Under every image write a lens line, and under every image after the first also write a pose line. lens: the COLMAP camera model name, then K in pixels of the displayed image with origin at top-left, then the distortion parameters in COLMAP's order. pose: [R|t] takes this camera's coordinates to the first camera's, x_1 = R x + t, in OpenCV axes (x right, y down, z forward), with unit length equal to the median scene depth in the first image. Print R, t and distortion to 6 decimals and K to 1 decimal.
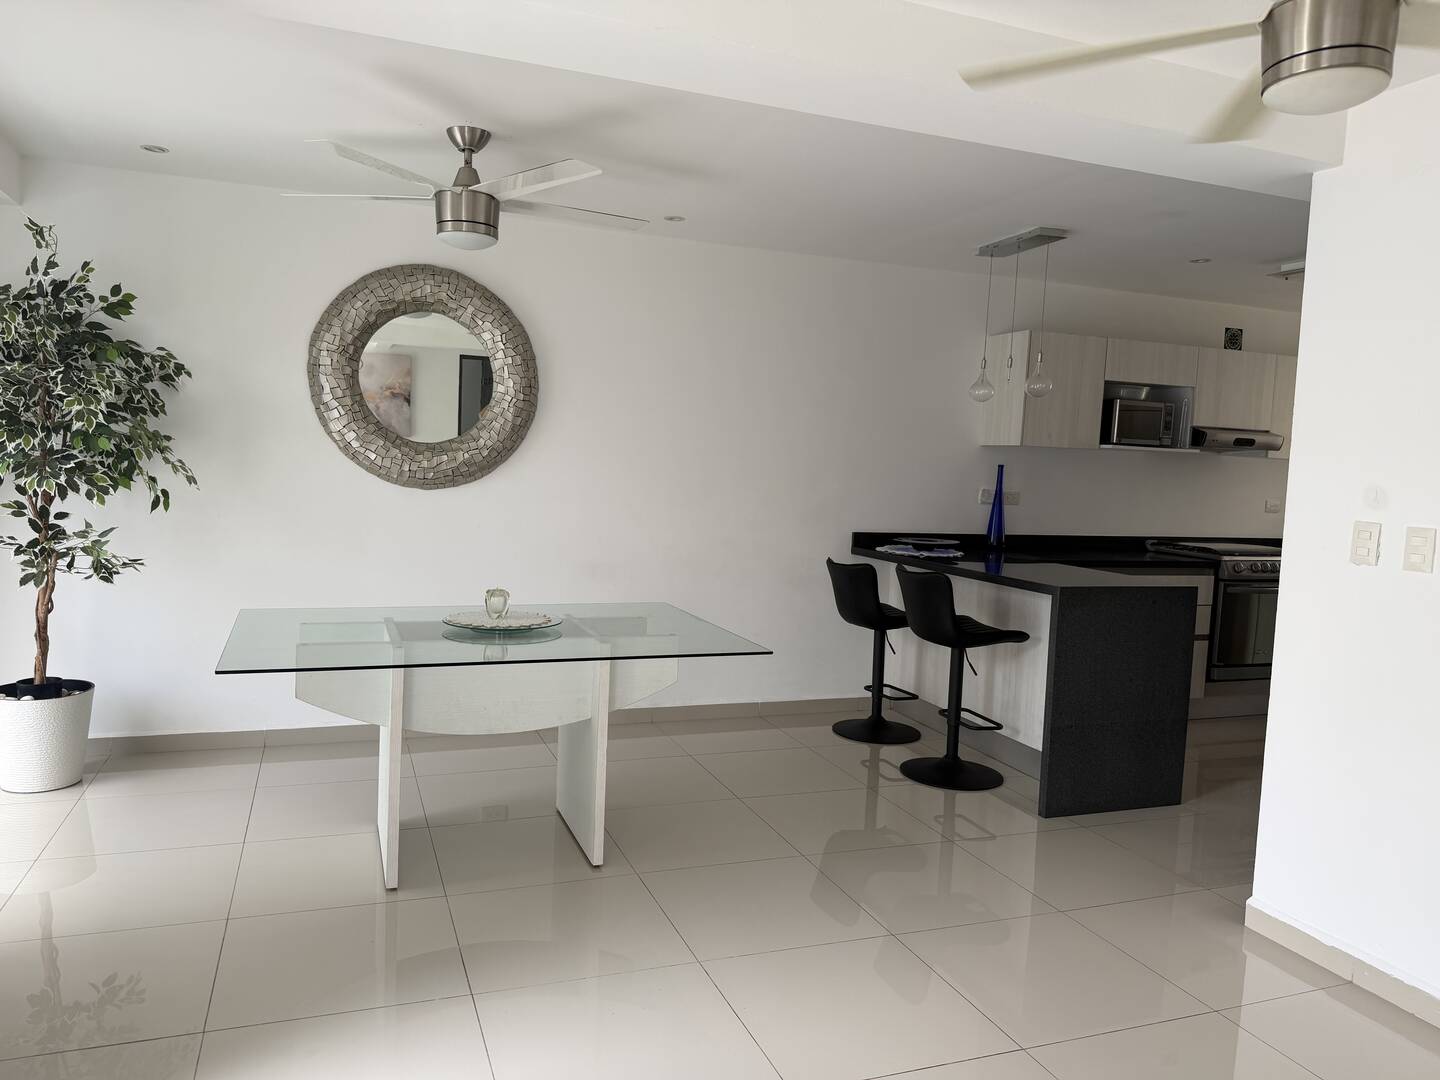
lens RADIAL K [[996.5, 0, 720.0], [0, 996.5, 540.0], [0, 0, 1]] dist [0.148149, -0.267232]
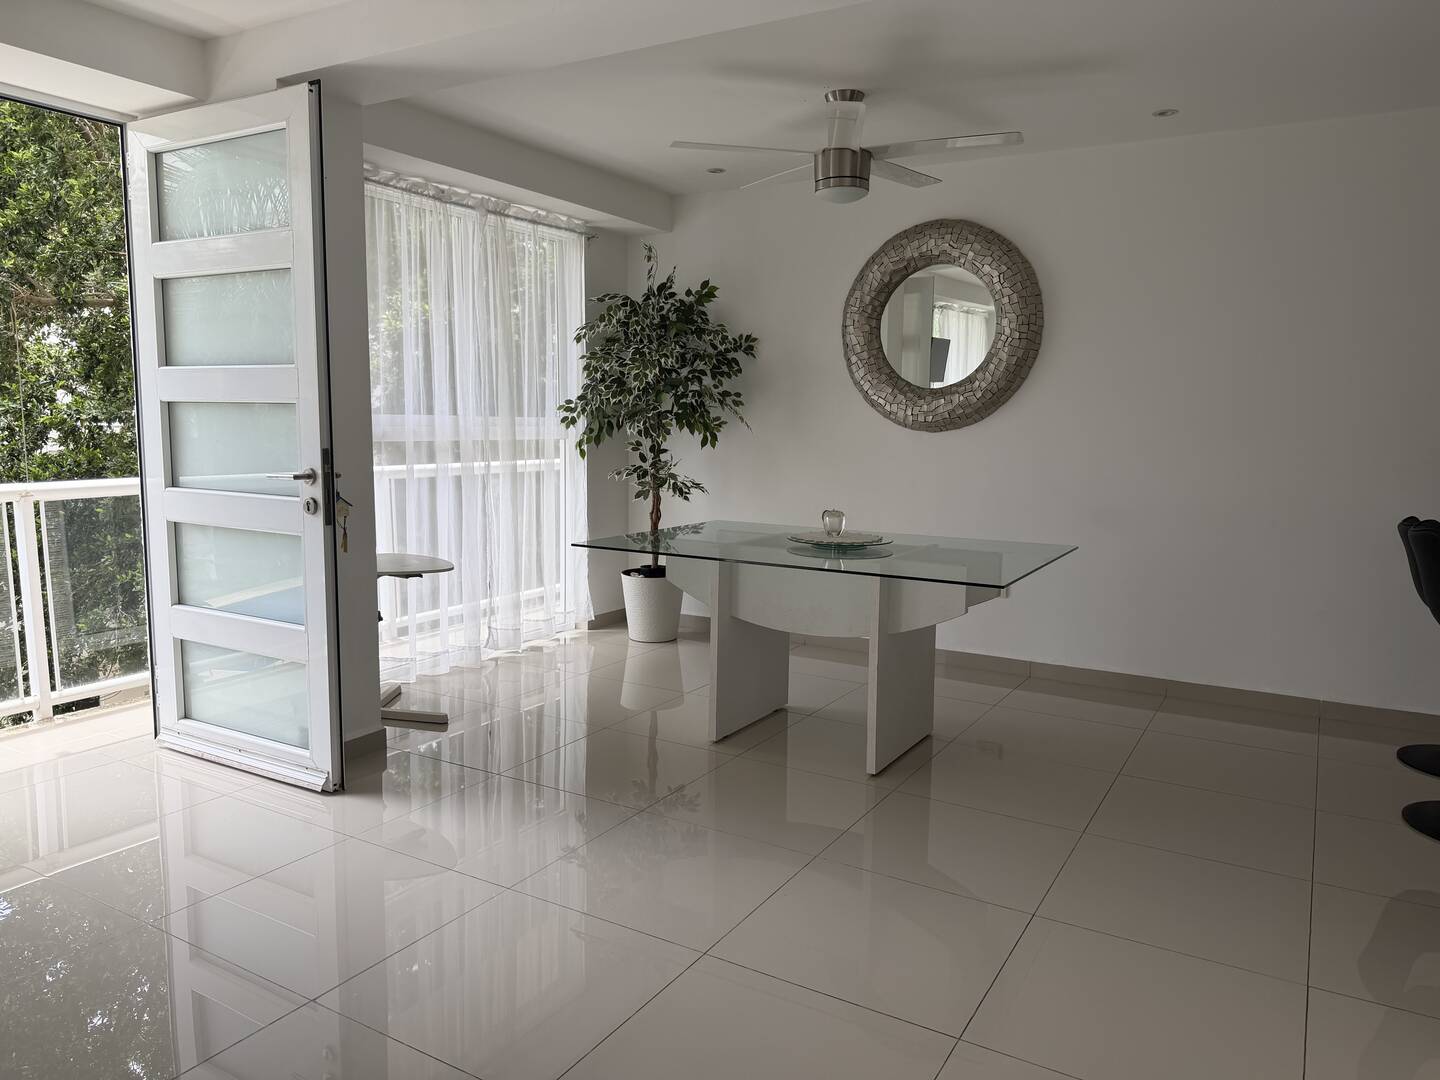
lens RADIAL K [[996.5, 0, 720.0], [0, 996.5, 540.0], [0, 0, 1]] dist [0.148149, -0.267232]
pose [[0.616880, 0.063545, -0.784488, 0.432591], [-0.049364, 0.997897, 0.042014, 0.031867], [0.785507, 0.012808, 0.618720, 0.167468]]
